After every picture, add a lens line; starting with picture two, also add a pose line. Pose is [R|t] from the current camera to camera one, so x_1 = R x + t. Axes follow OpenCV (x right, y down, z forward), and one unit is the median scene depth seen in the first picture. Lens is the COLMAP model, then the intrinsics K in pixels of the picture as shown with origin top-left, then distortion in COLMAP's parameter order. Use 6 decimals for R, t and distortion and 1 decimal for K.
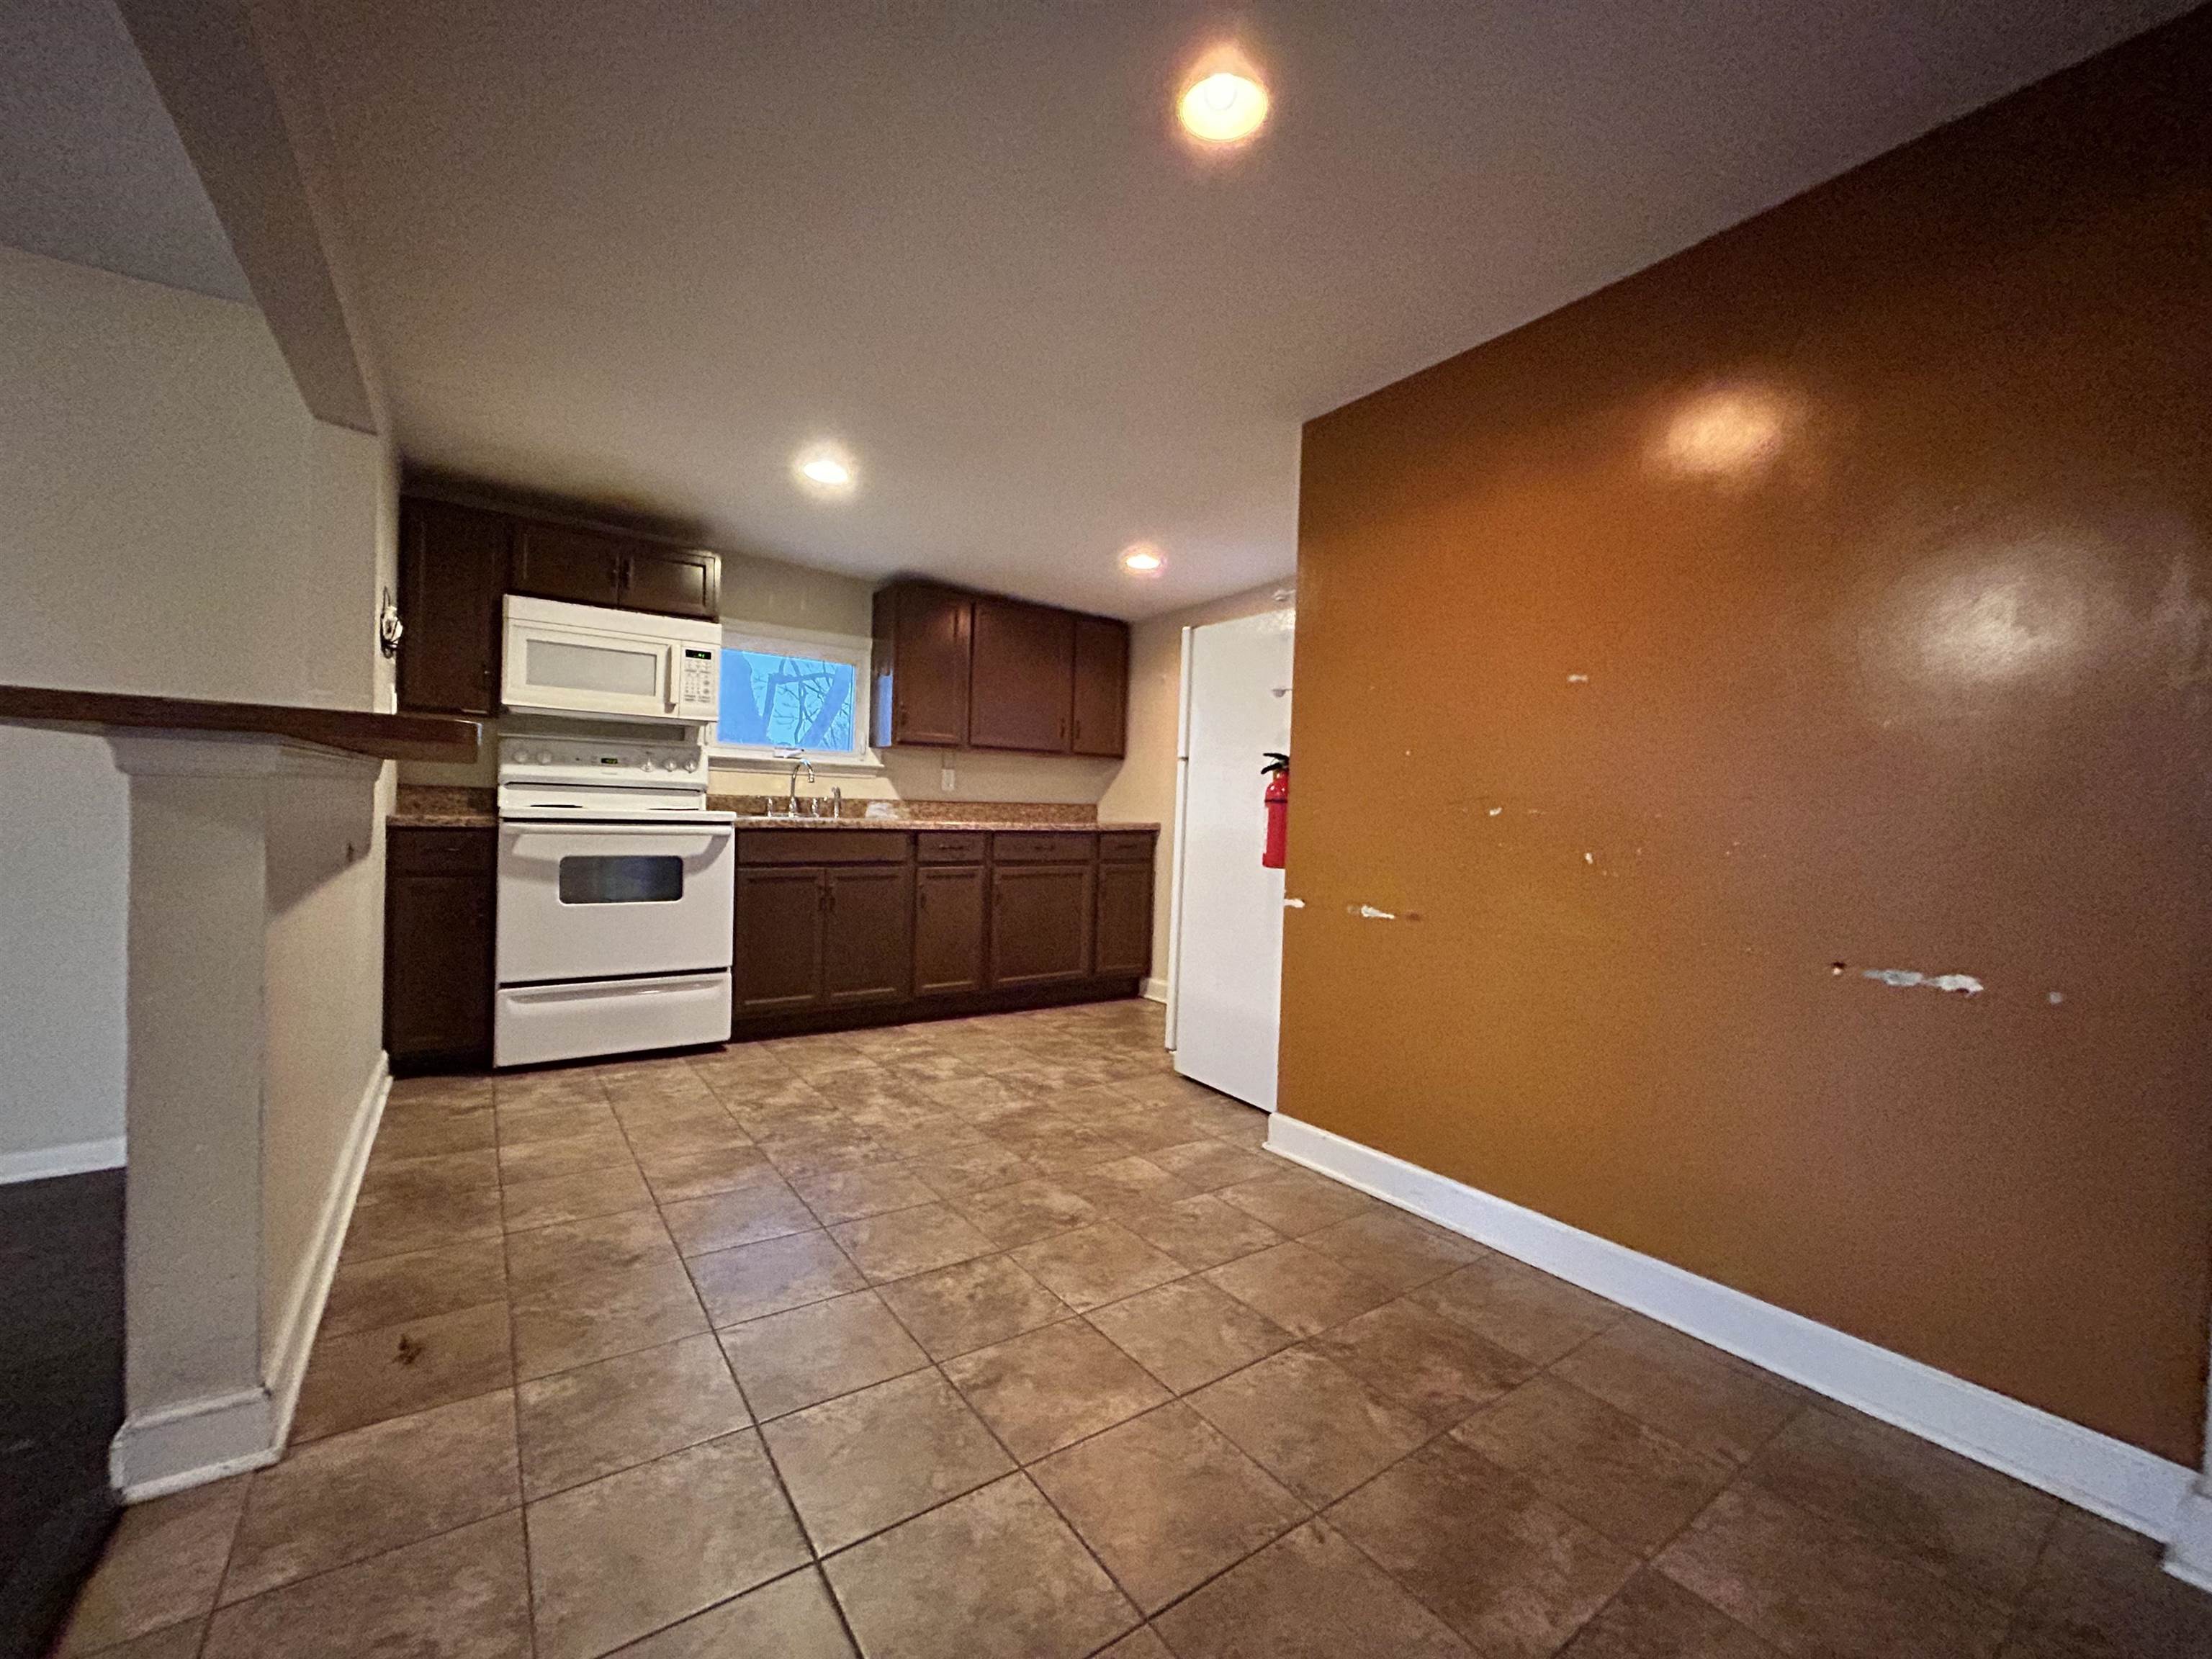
lens RADIAL K [[892.4, 0, 1106.0], [0, 892.4, 829.5], [0, 0, 1]] dist [-0.000171, 0.000006]
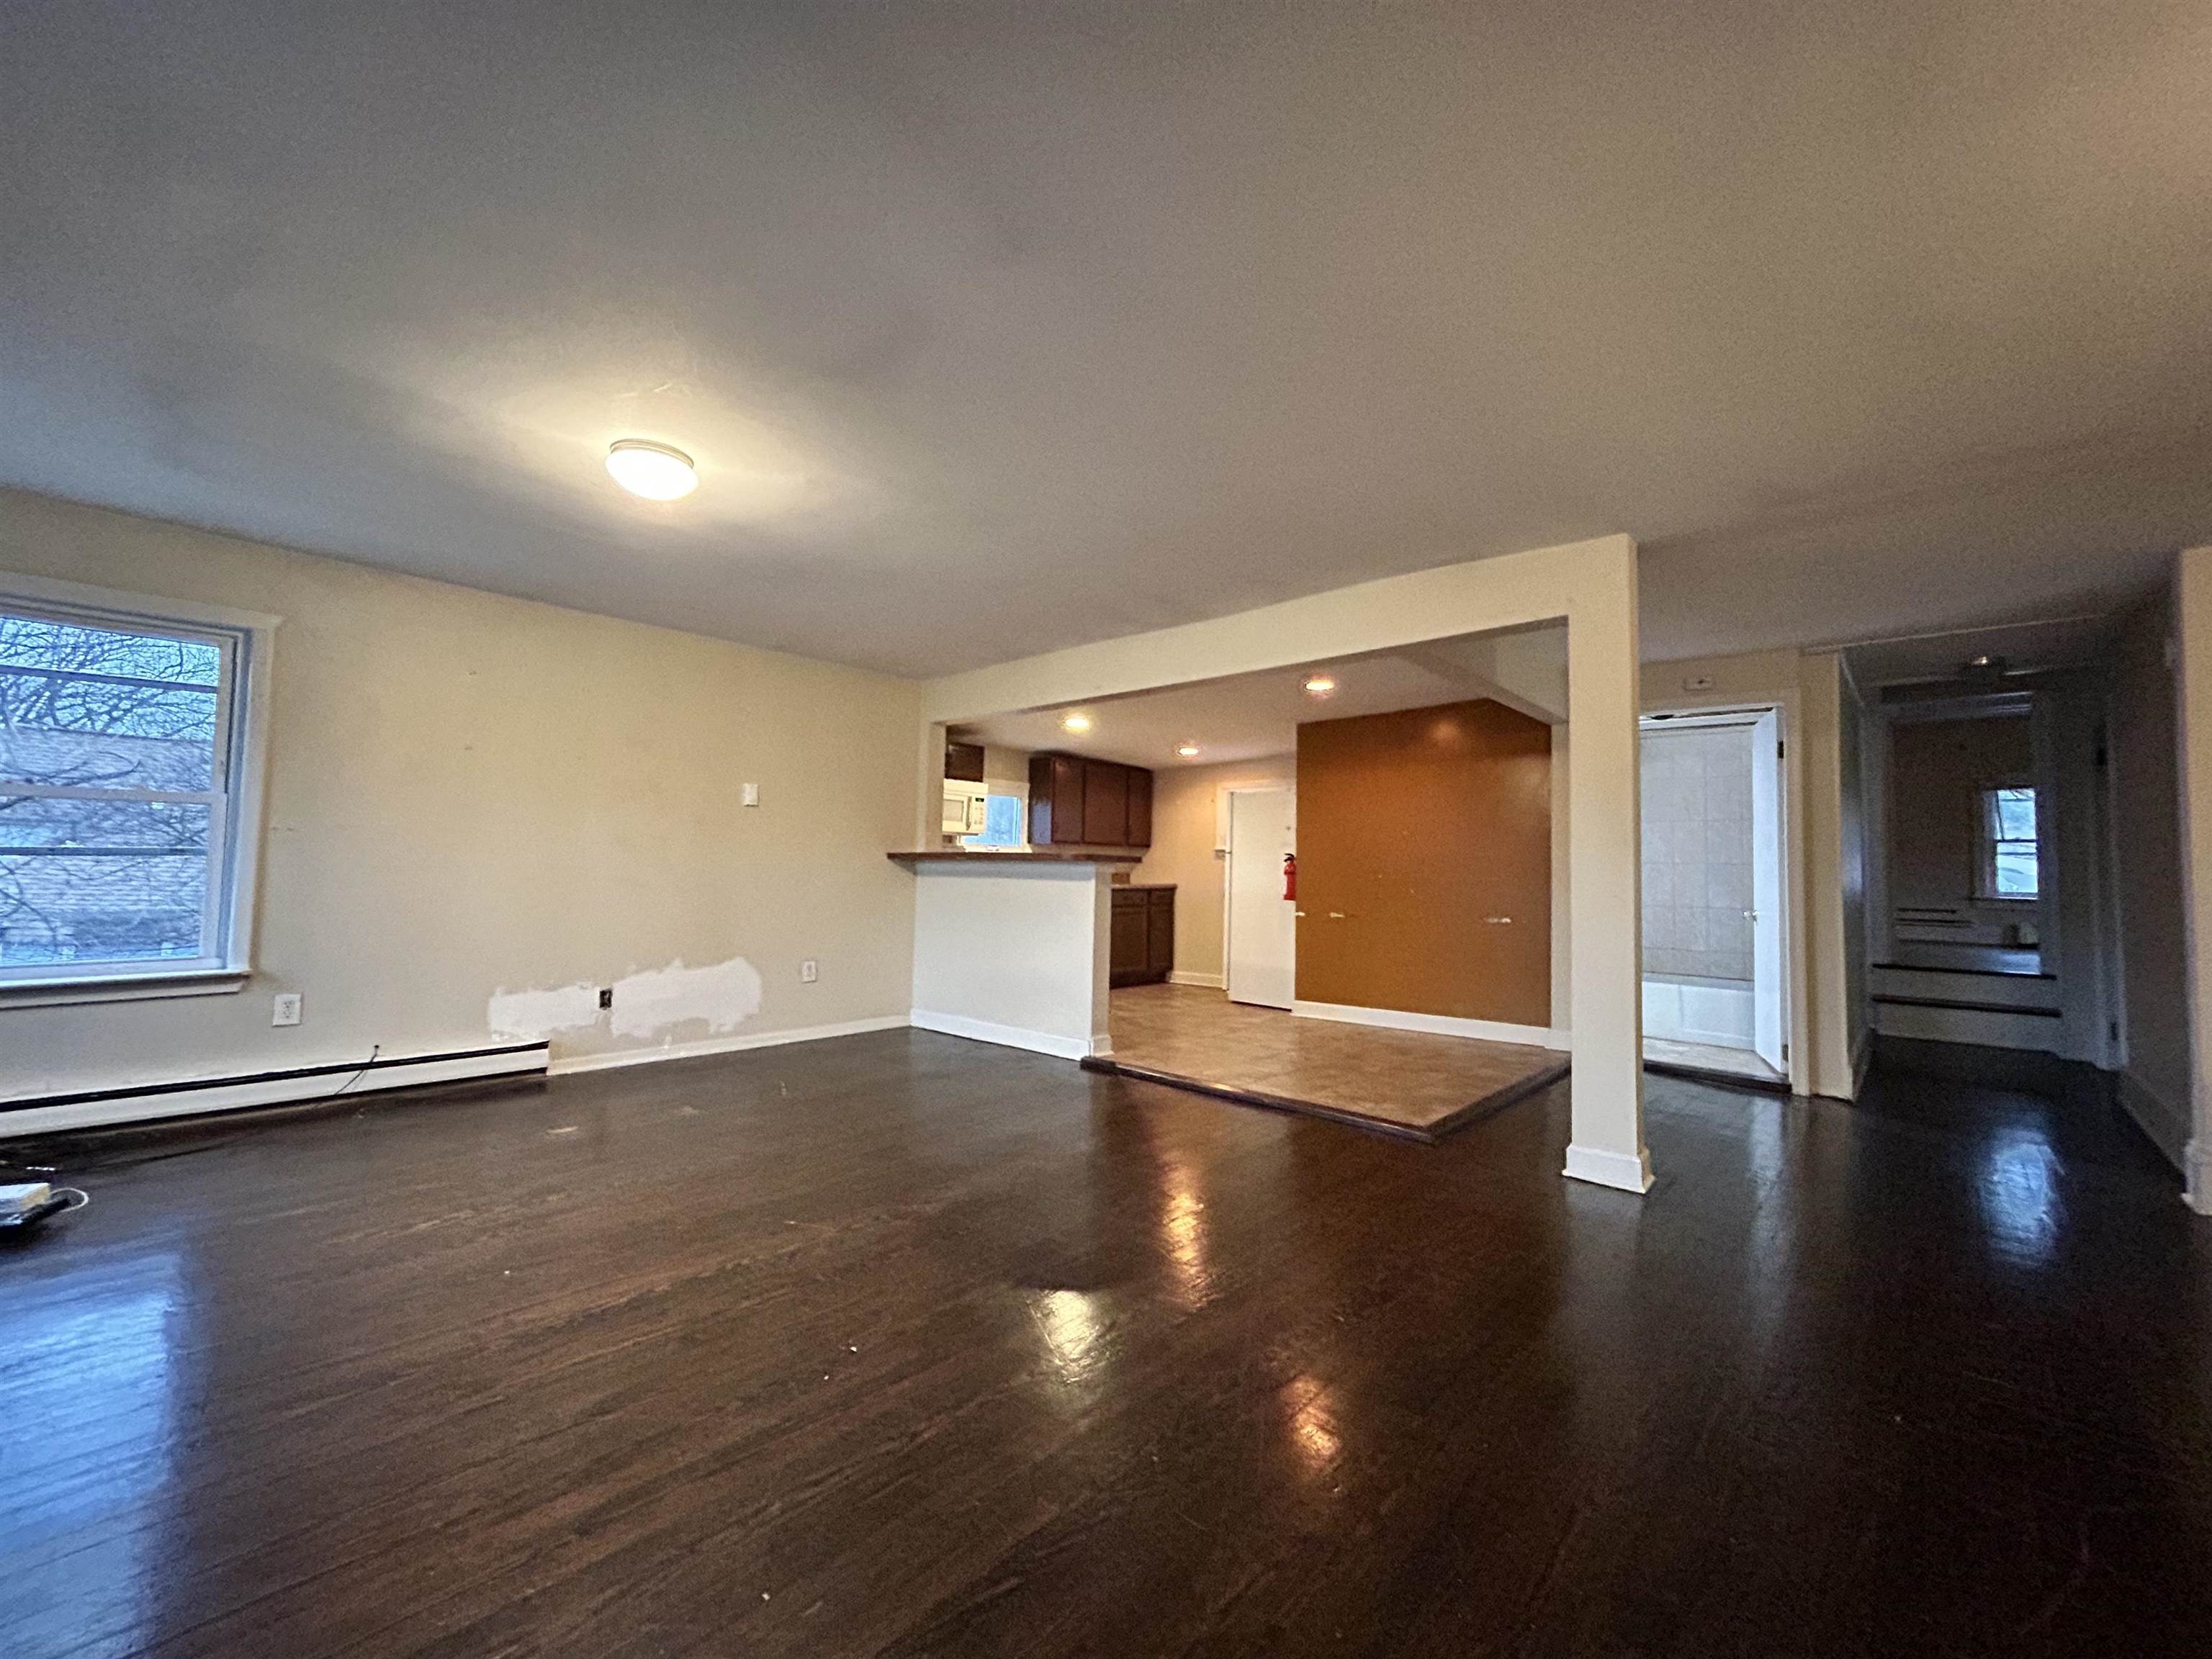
lens RADIAL K [[892.4, 0, 1106.0], [0, 892.4, 829.5], [0, 0, 1]] dist [-0.000171, 0.000006]
pose [[0.975743, -0.001086, 0.218915, -0.563984], [0.016279, 0.997579, -0.067608, 0.004353], [-0.218311, 0.069531, 0.973399, -0.865220]]
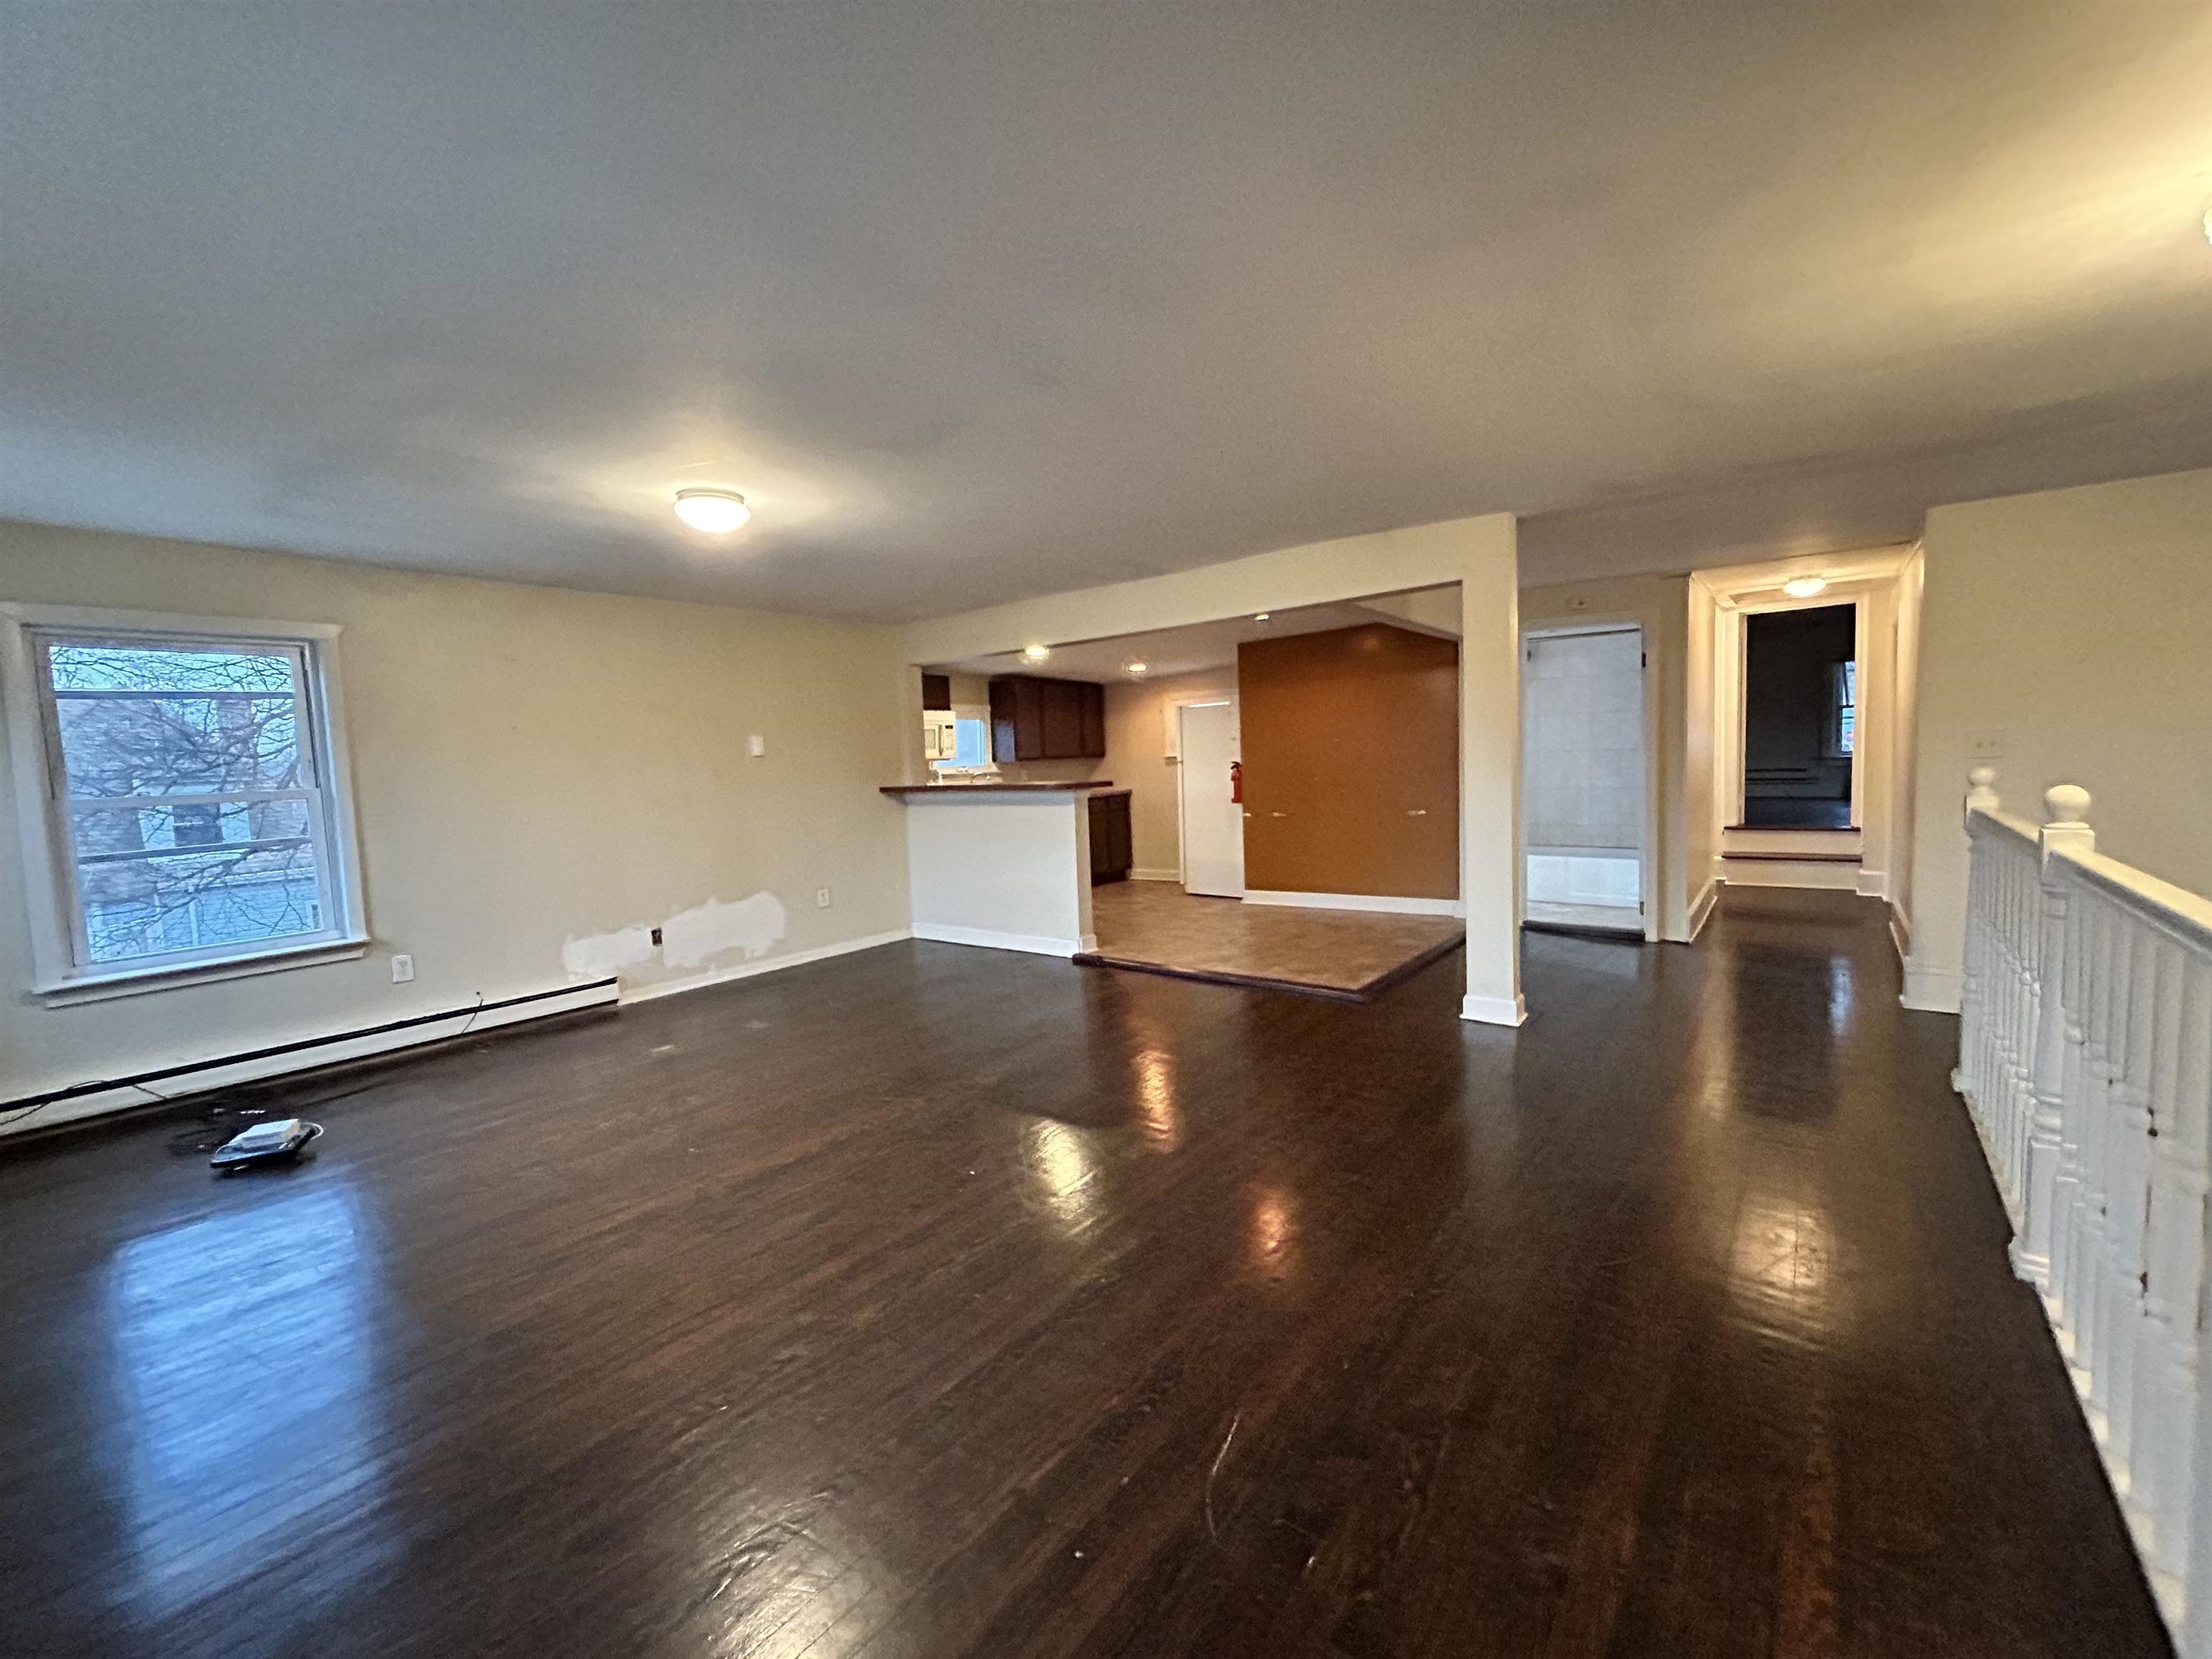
lens RADIAL K [[892.4, 0, 1106.0], [0, 892.4, 829.5], [0, 0, 1]] dist [-0.000171, 0.000006]
pose [[0.955332, -0.091853, 0.280897, -0.659477], [0.078117, 0.995153, 0.059736, -0.048640], [-0.285023, -0.035125, 0.957877, -1.028803]]
